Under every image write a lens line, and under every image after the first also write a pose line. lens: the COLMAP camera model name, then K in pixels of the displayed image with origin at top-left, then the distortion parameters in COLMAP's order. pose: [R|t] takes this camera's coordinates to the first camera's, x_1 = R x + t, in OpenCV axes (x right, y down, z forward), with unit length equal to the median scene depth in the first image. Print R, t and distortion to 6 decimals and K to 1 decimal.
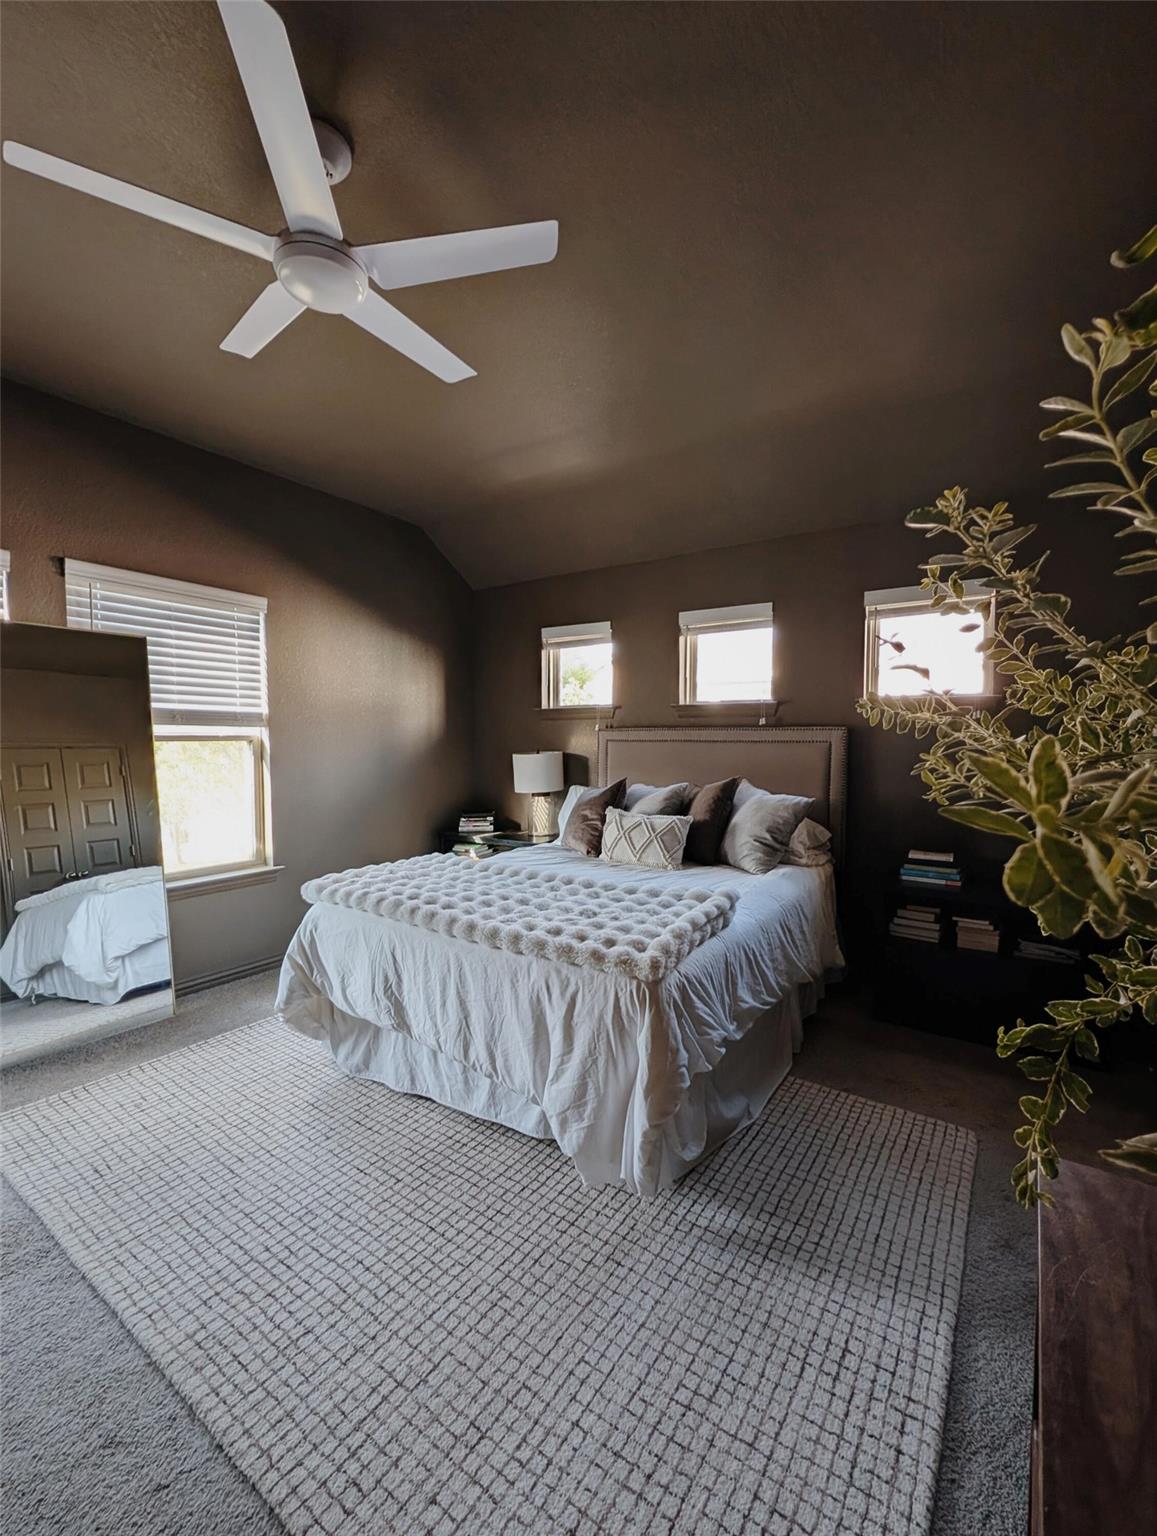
lens RADIAL K [[644.4, 0, 578.5], [0, 644.4, 768.0], [0, 0, 1]] dist [-0.001196, -0.000086]
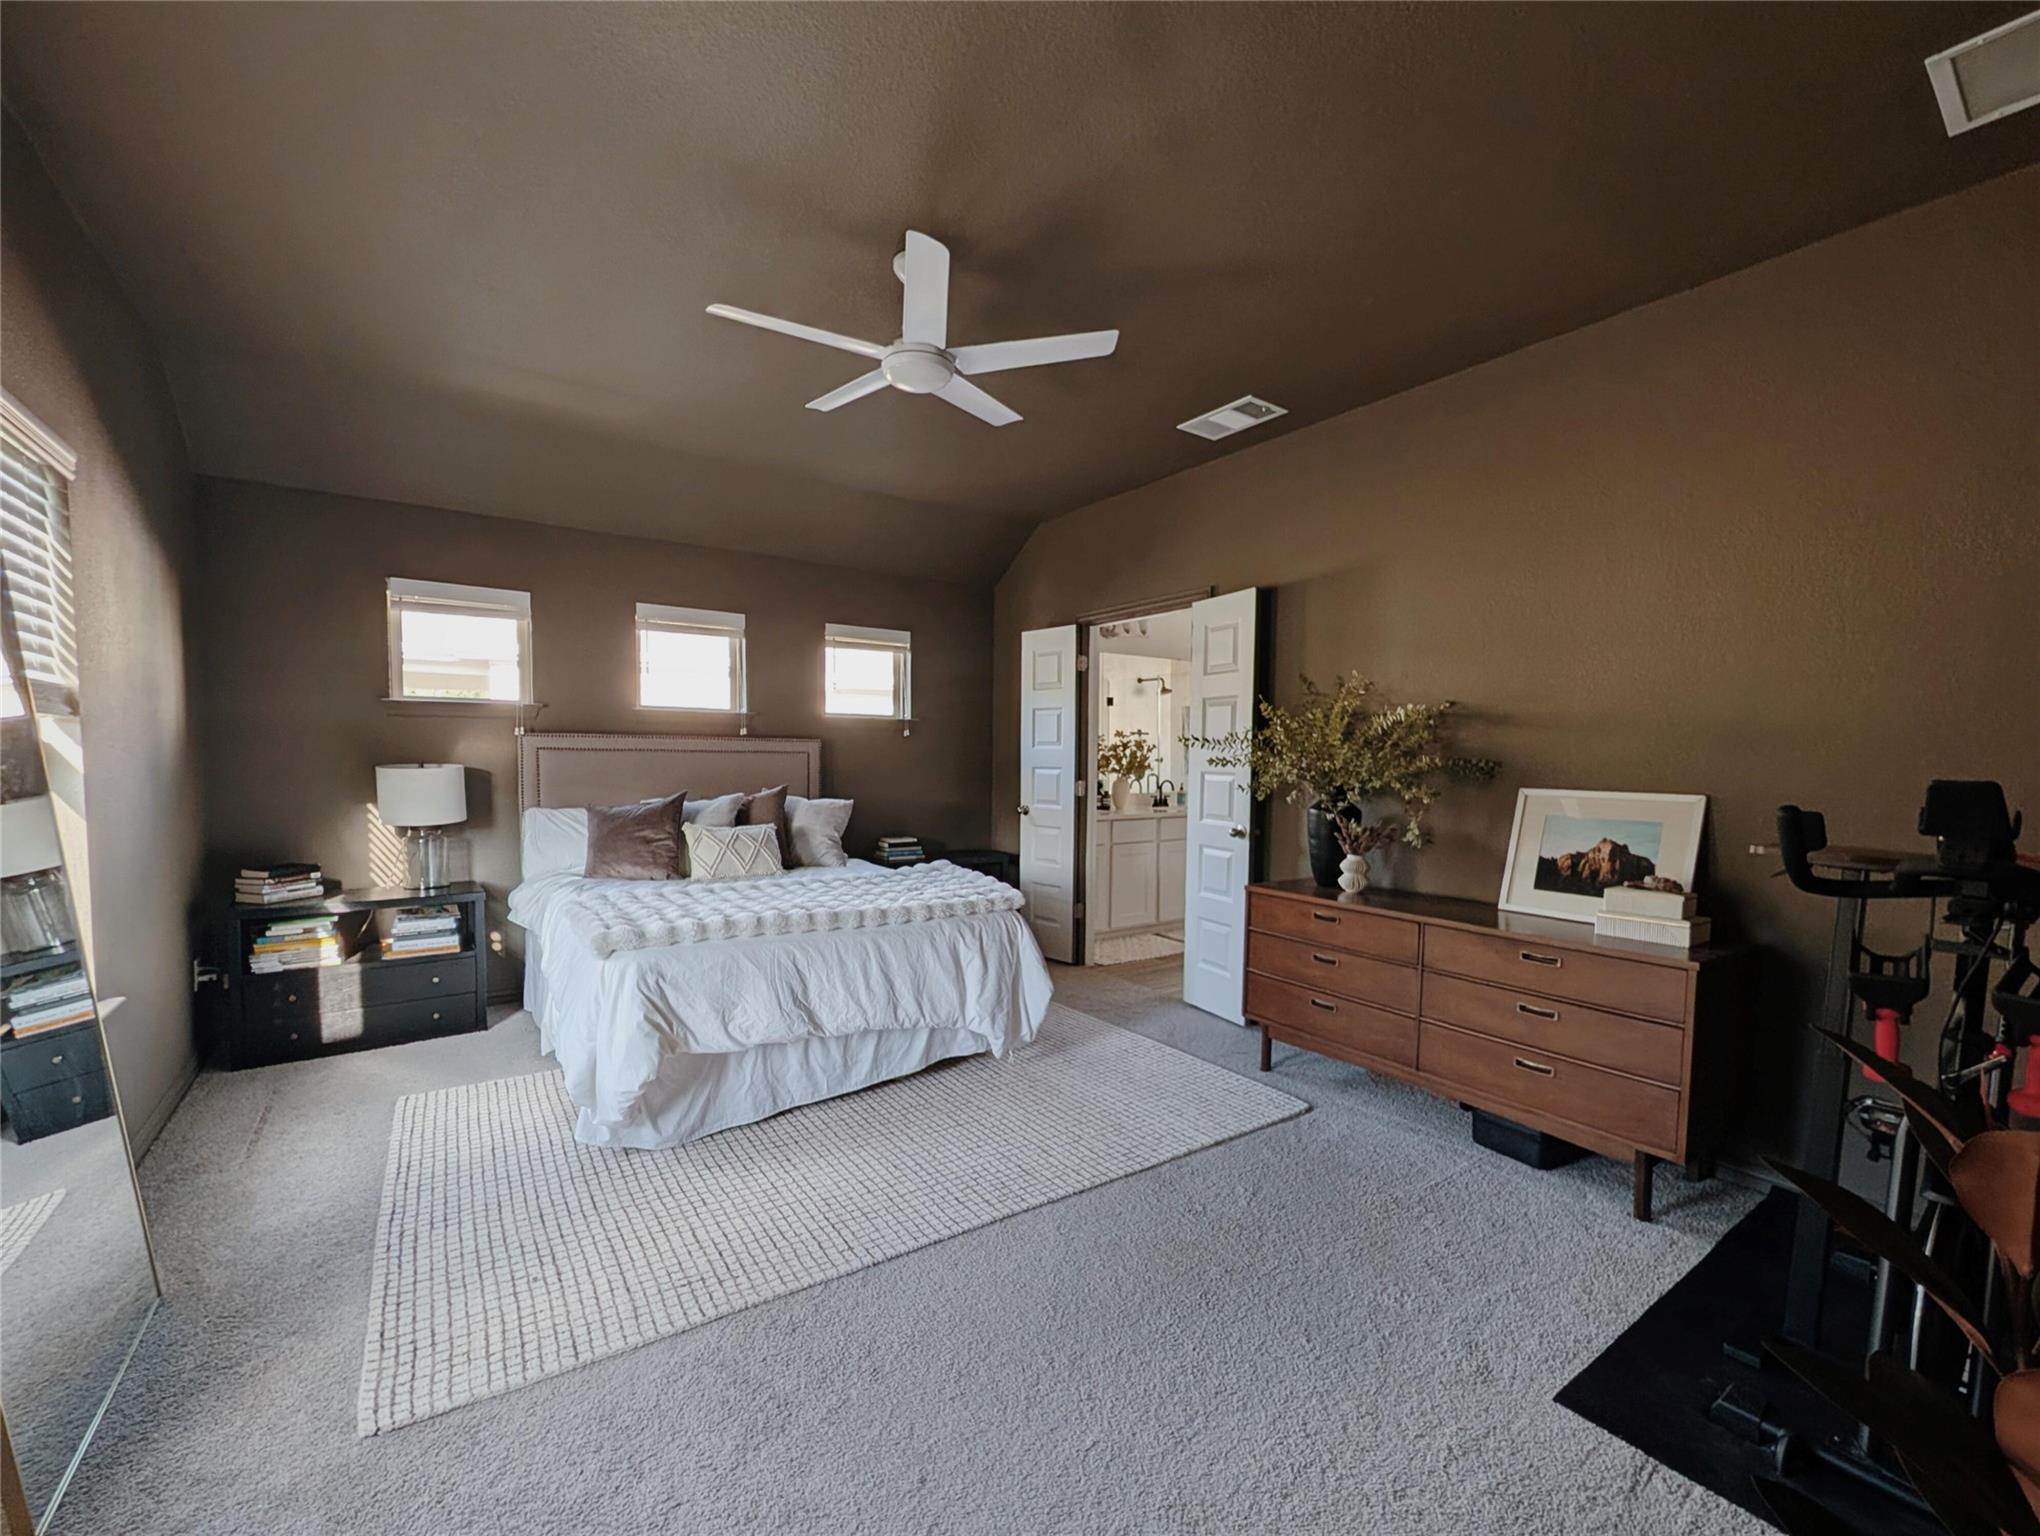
lens RADIAL K [[855.8, 0, 1018.5], [0, 855.8, 809.3], [0, 0, 1]] dist [-0.001196, -0.000086]
pose [[0.351086, -0.059193, 0.934470, -0.826874], [0.030660, 0.998191, 0.051710, -0.006978], [-0.935841, 0.010496, 0.352266, 0.118451]]
